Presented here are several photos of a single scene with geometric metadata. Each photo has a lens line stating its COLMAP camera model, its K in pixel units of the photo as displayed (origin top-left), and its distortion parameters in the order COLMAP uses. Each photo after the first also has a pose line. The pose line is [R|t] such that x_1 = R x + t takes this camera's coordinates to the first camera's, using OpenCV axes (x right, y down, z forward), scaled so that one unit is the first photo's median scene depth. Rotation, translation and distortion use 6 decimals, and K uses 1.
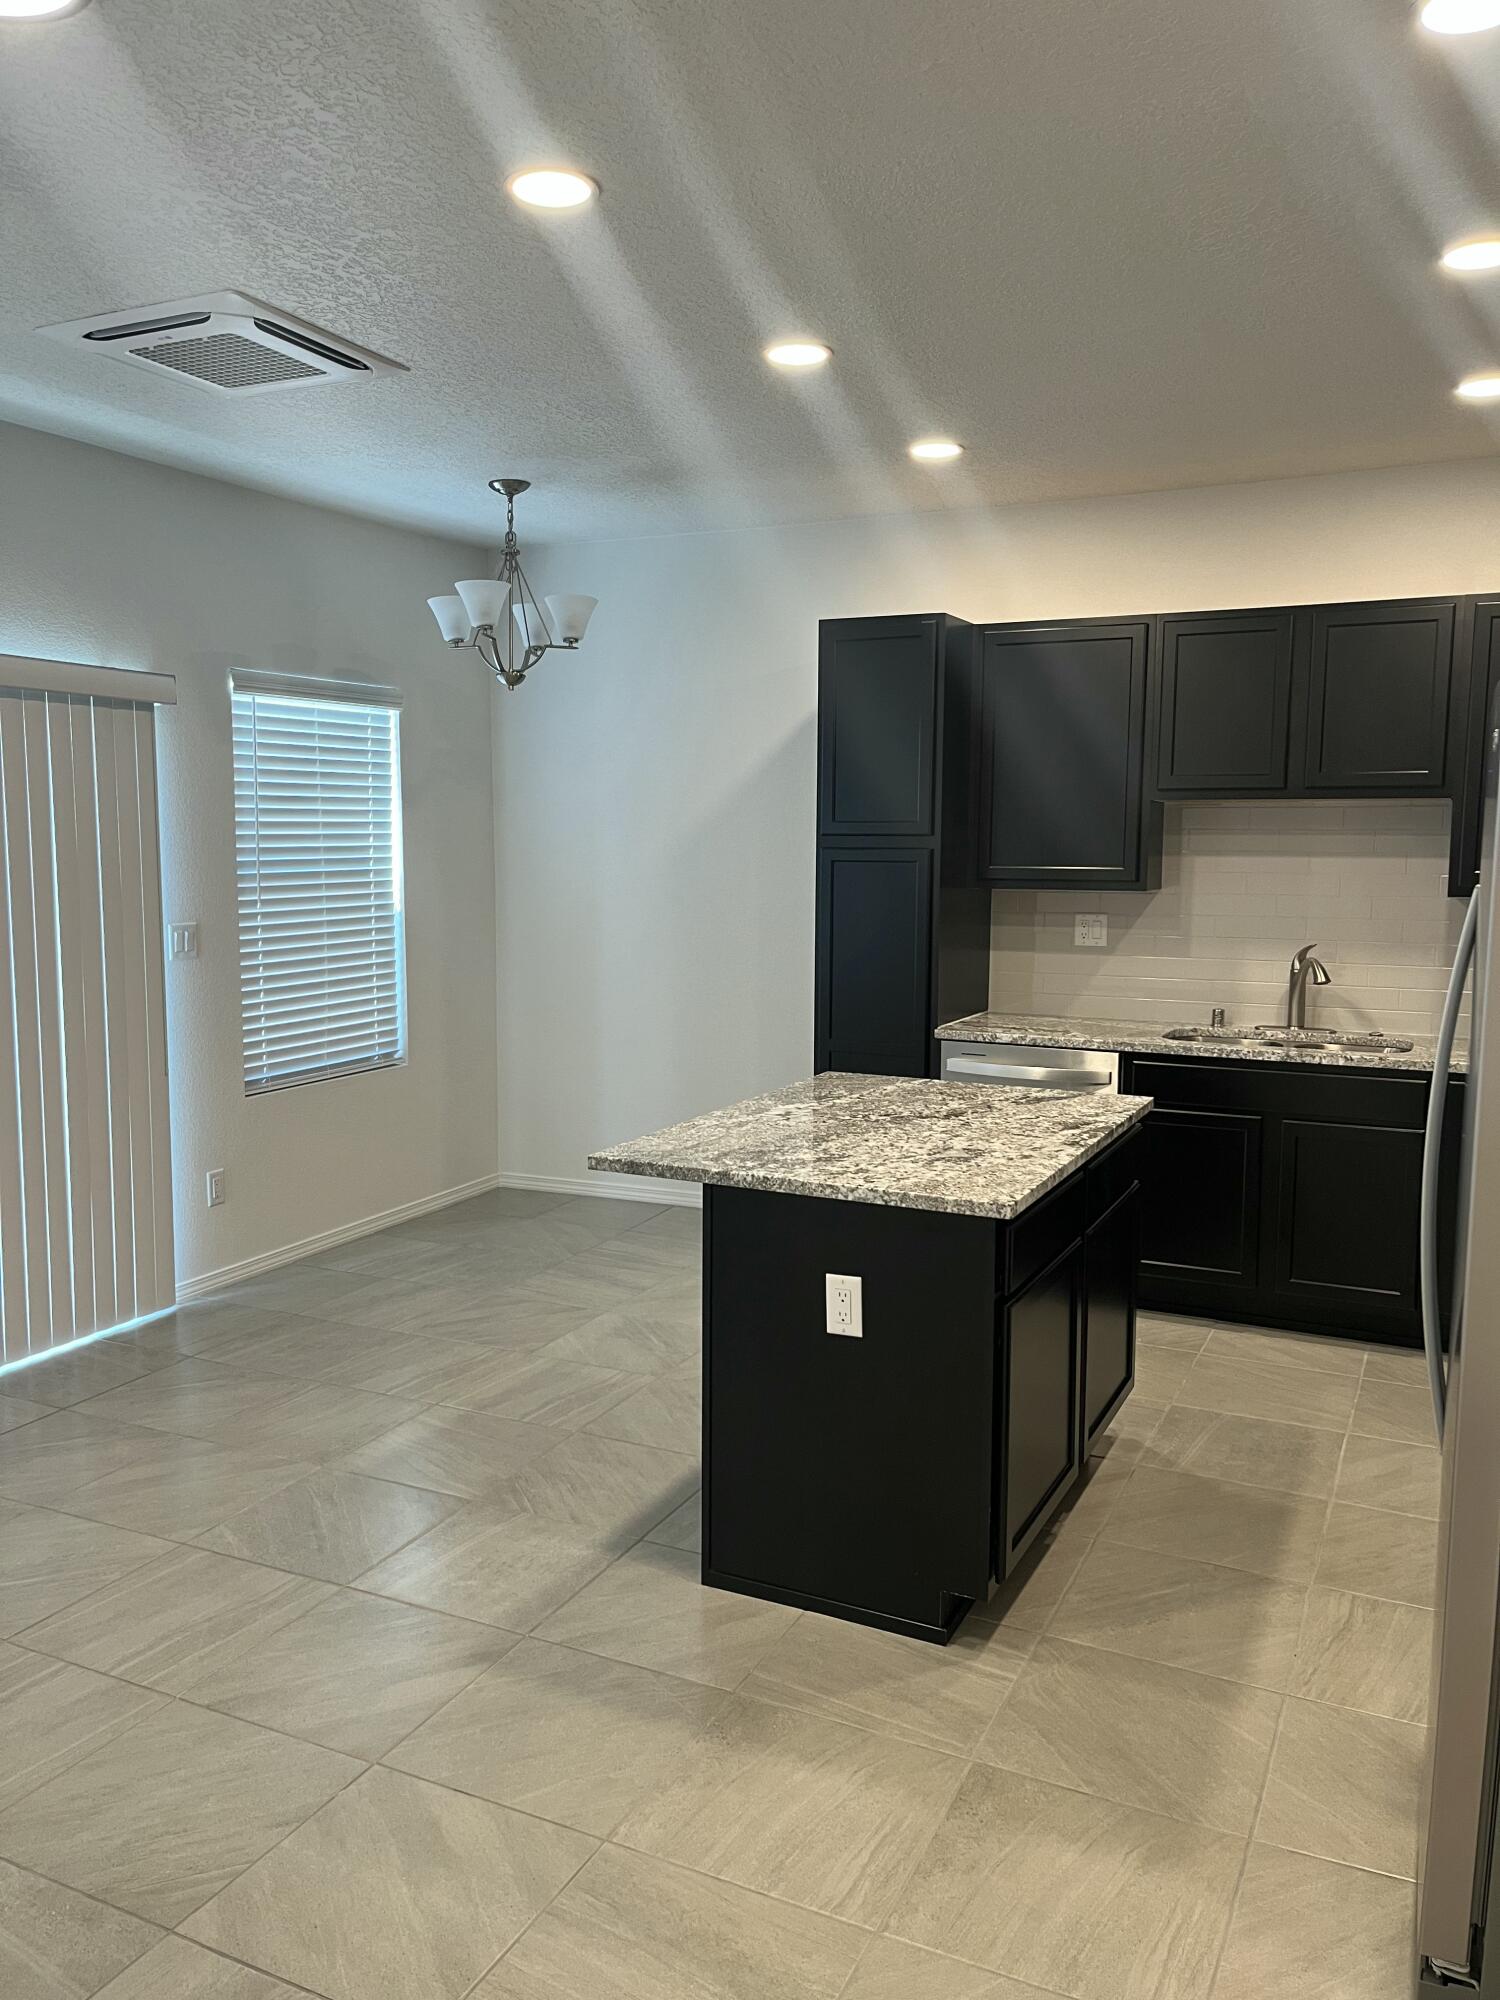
lens RADIAL K [[1516.2, 0, 752.6], [0, 1516.2, 1007.1], [0, 0, 1]] dist [0.029070, -0.002394]
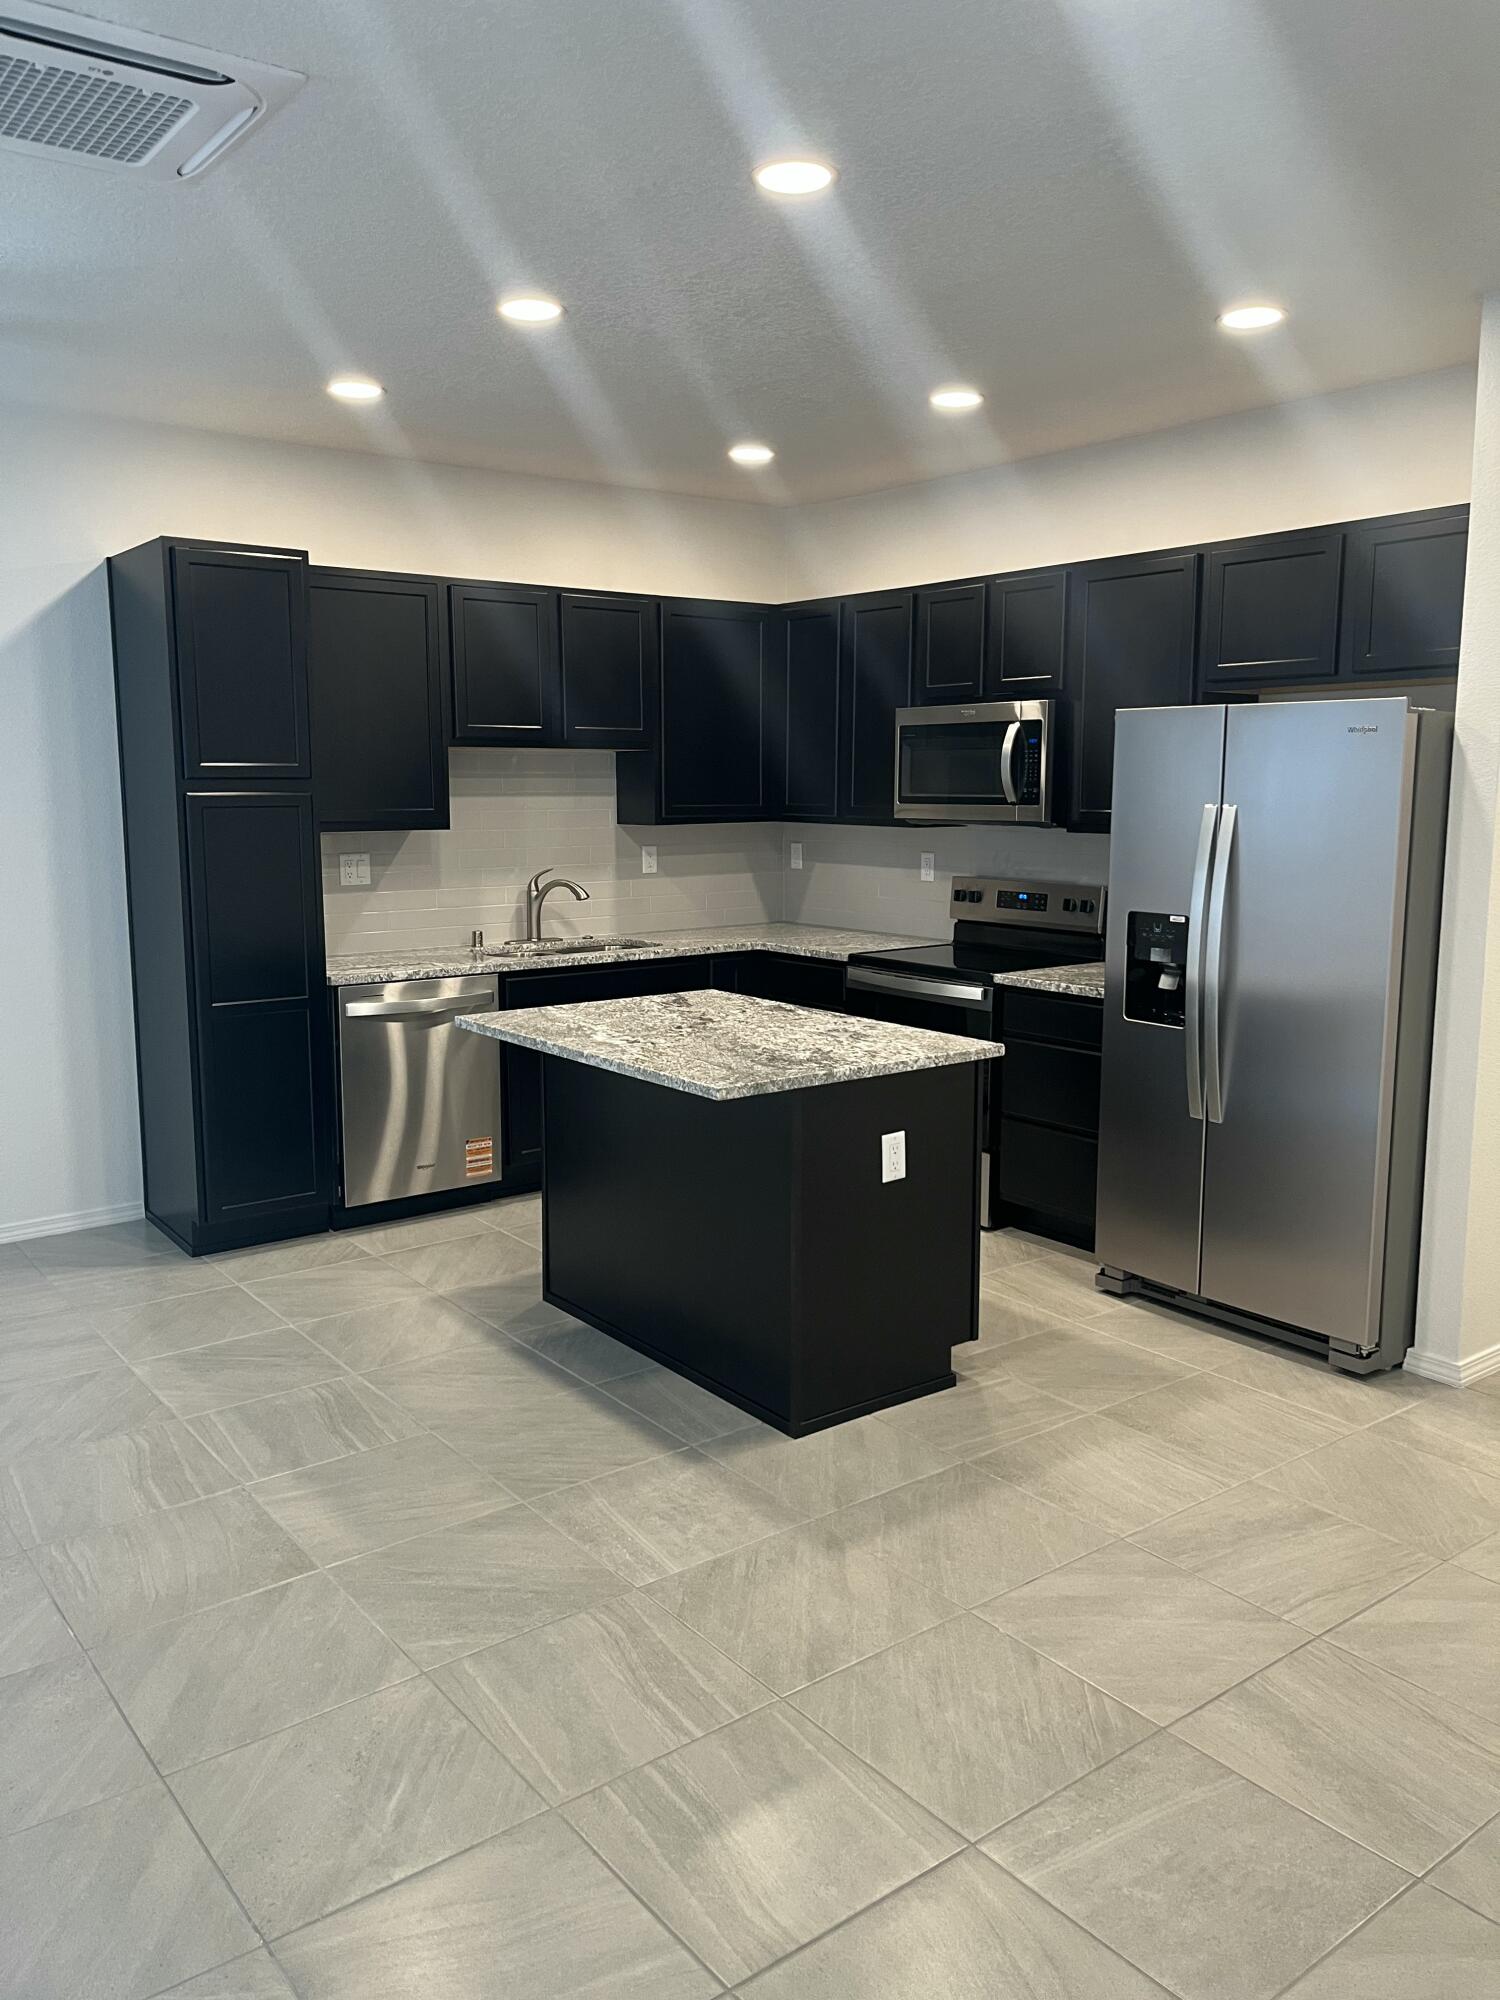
lens RADIAL K [[1516.2, 0, 756.4], [0, 1516.2, 990.7], [0, 0, 1]] dist [0.029070, -0.002394]
pose [[0.442820, -0.126289, 0.887672, -0.899761], [0.100823, 0.990765, 0.090660, -0.053412], [-0.890924, 0.049352, 0.451463, 0.439059]]
